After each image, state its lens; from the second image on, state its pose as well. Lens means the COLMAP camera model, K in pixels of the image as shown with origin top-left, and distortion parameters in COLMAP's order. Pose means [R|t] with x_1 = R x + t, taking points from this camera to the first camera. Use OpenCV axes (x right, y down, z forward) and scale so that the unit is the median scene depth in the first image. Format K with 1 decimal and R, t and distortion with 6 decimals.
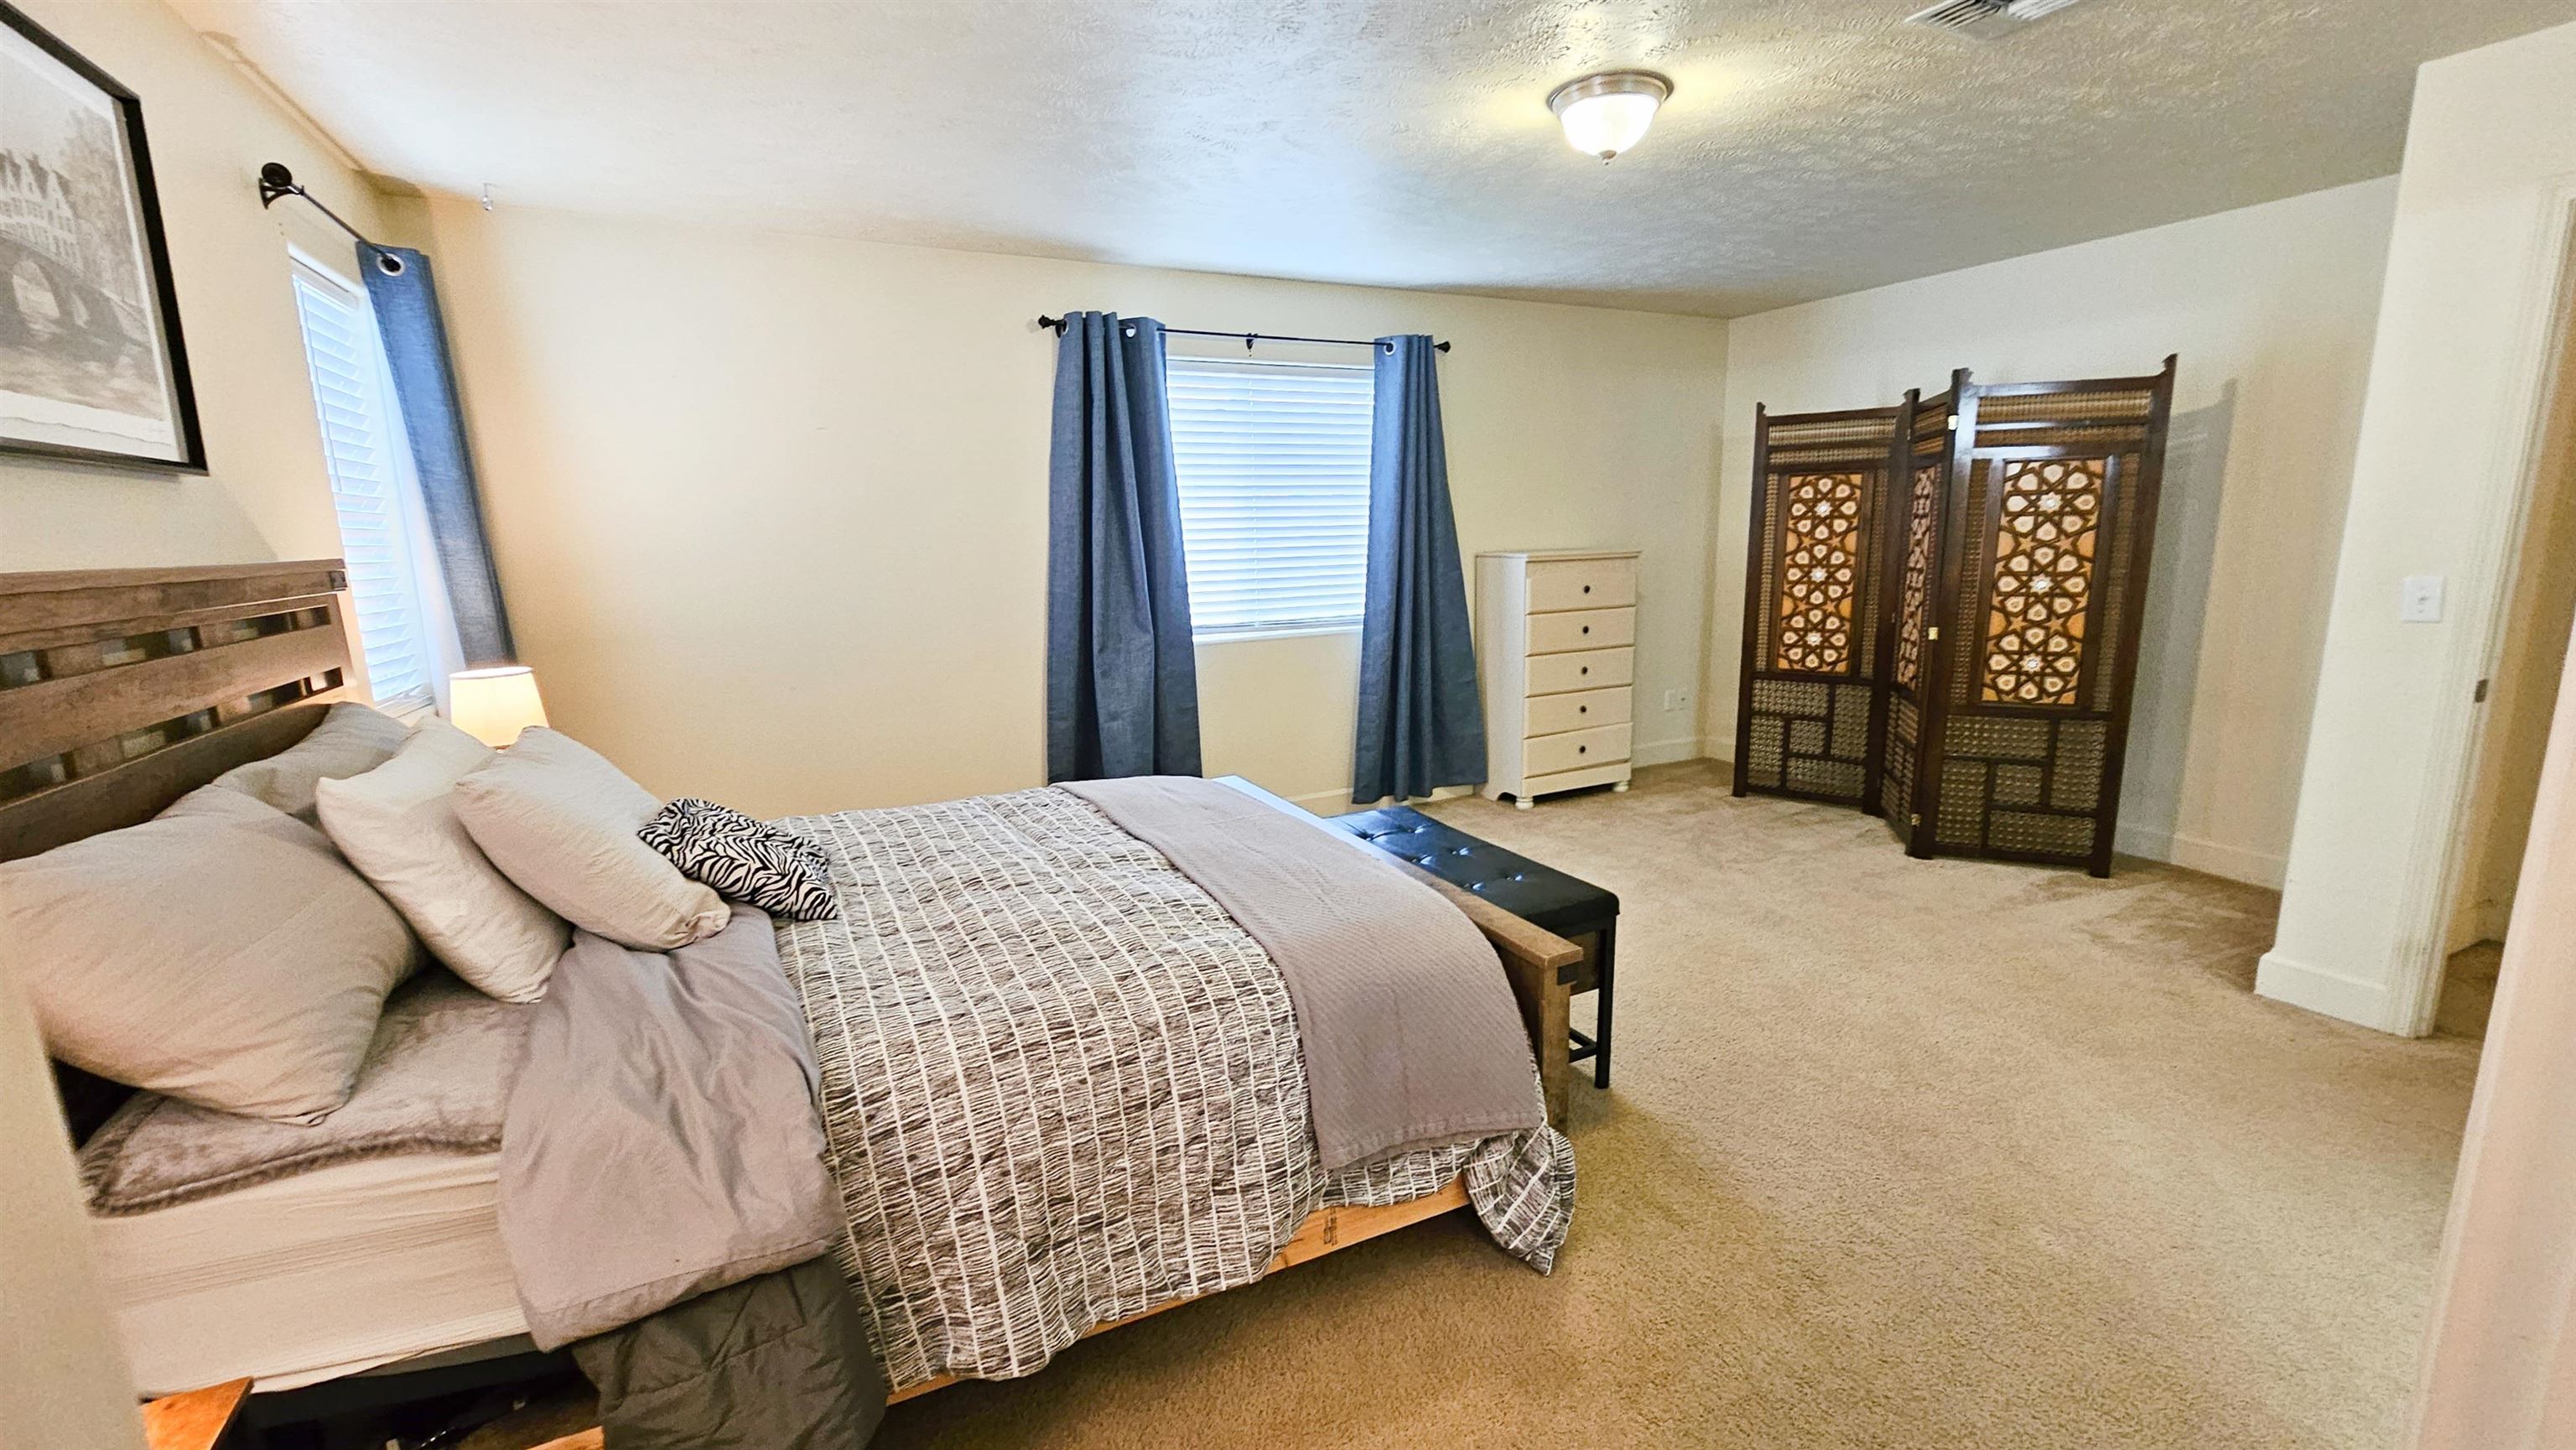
lens RADIAL K [[1065.1, 0, 1302.3], [0, 1065.1, 731.2], [0, 0, 1]] dist [-0.000383, 0.000114]
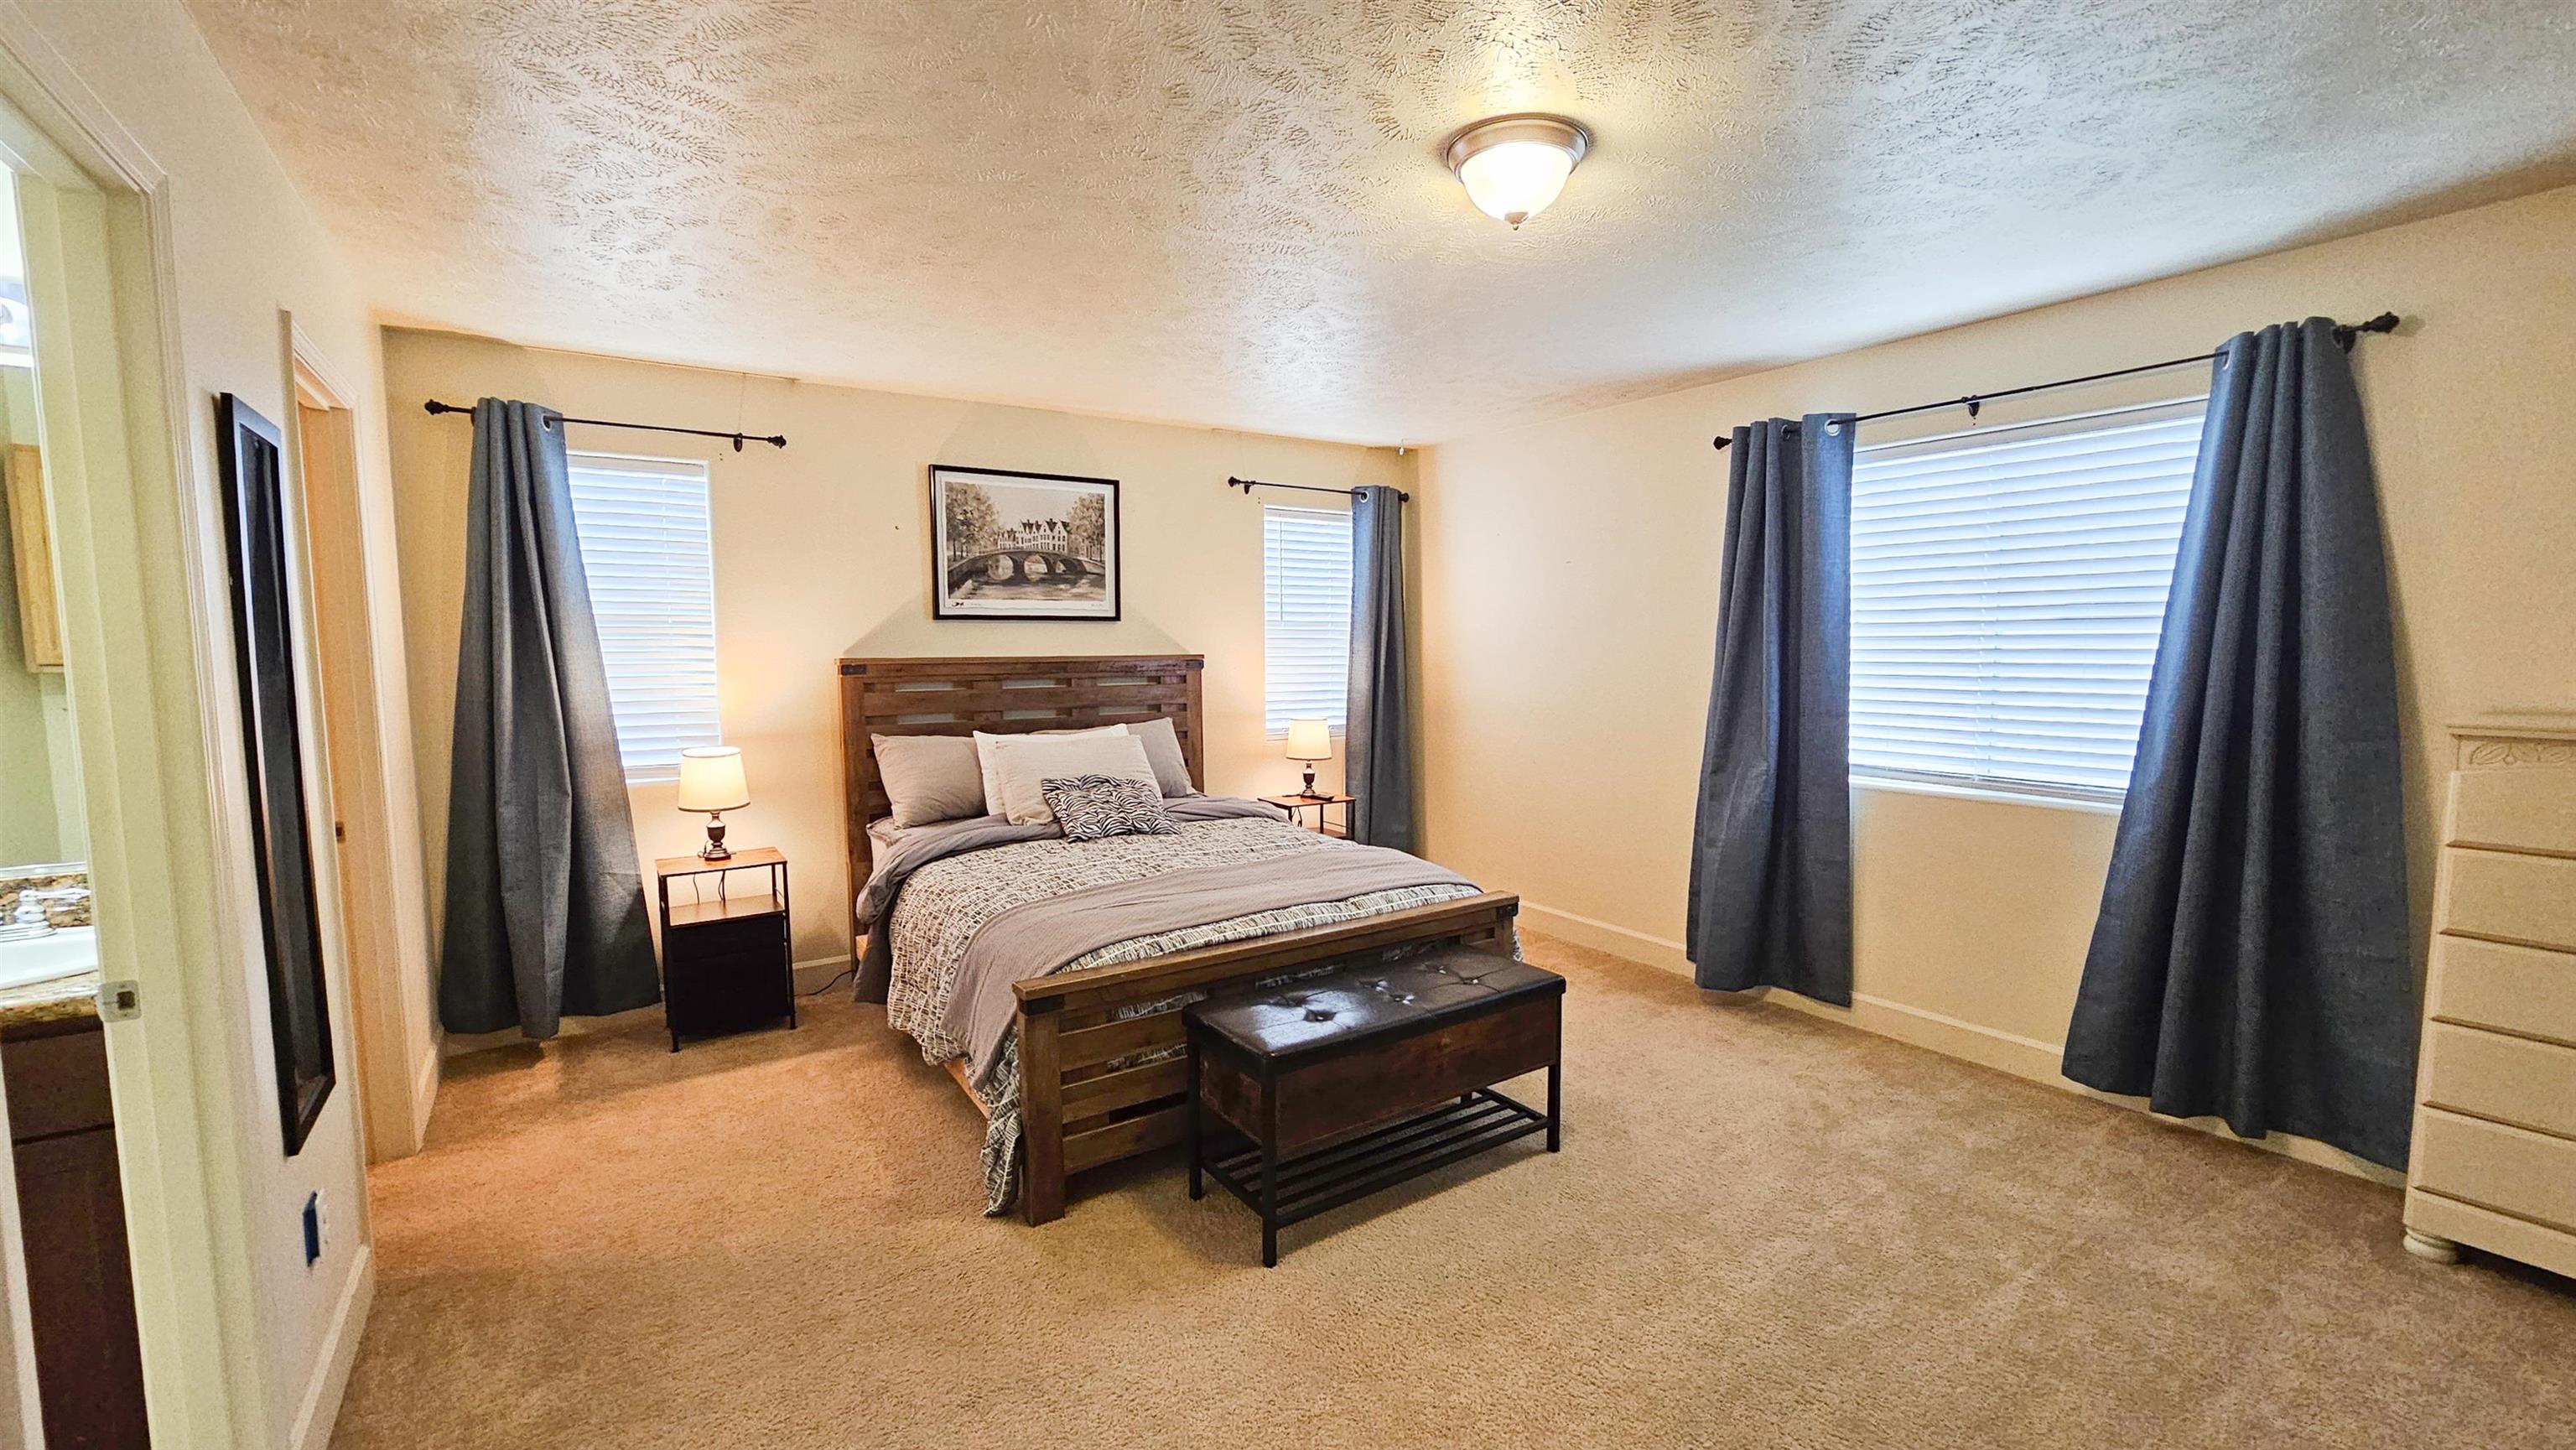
lens RADIAL K [[1065.1, 0, 1302.3], [0, 1065.1, 731.2], [0, 0, 1]] dist [-0.000383, 0.000114]
pose [[0.135202, 0.103877, -0.985358, 0.689512], [-0.184401, 0.979752, 0.077985, -0.116032], [0.973507, 0.171158, 0.151620, 0.482977]]
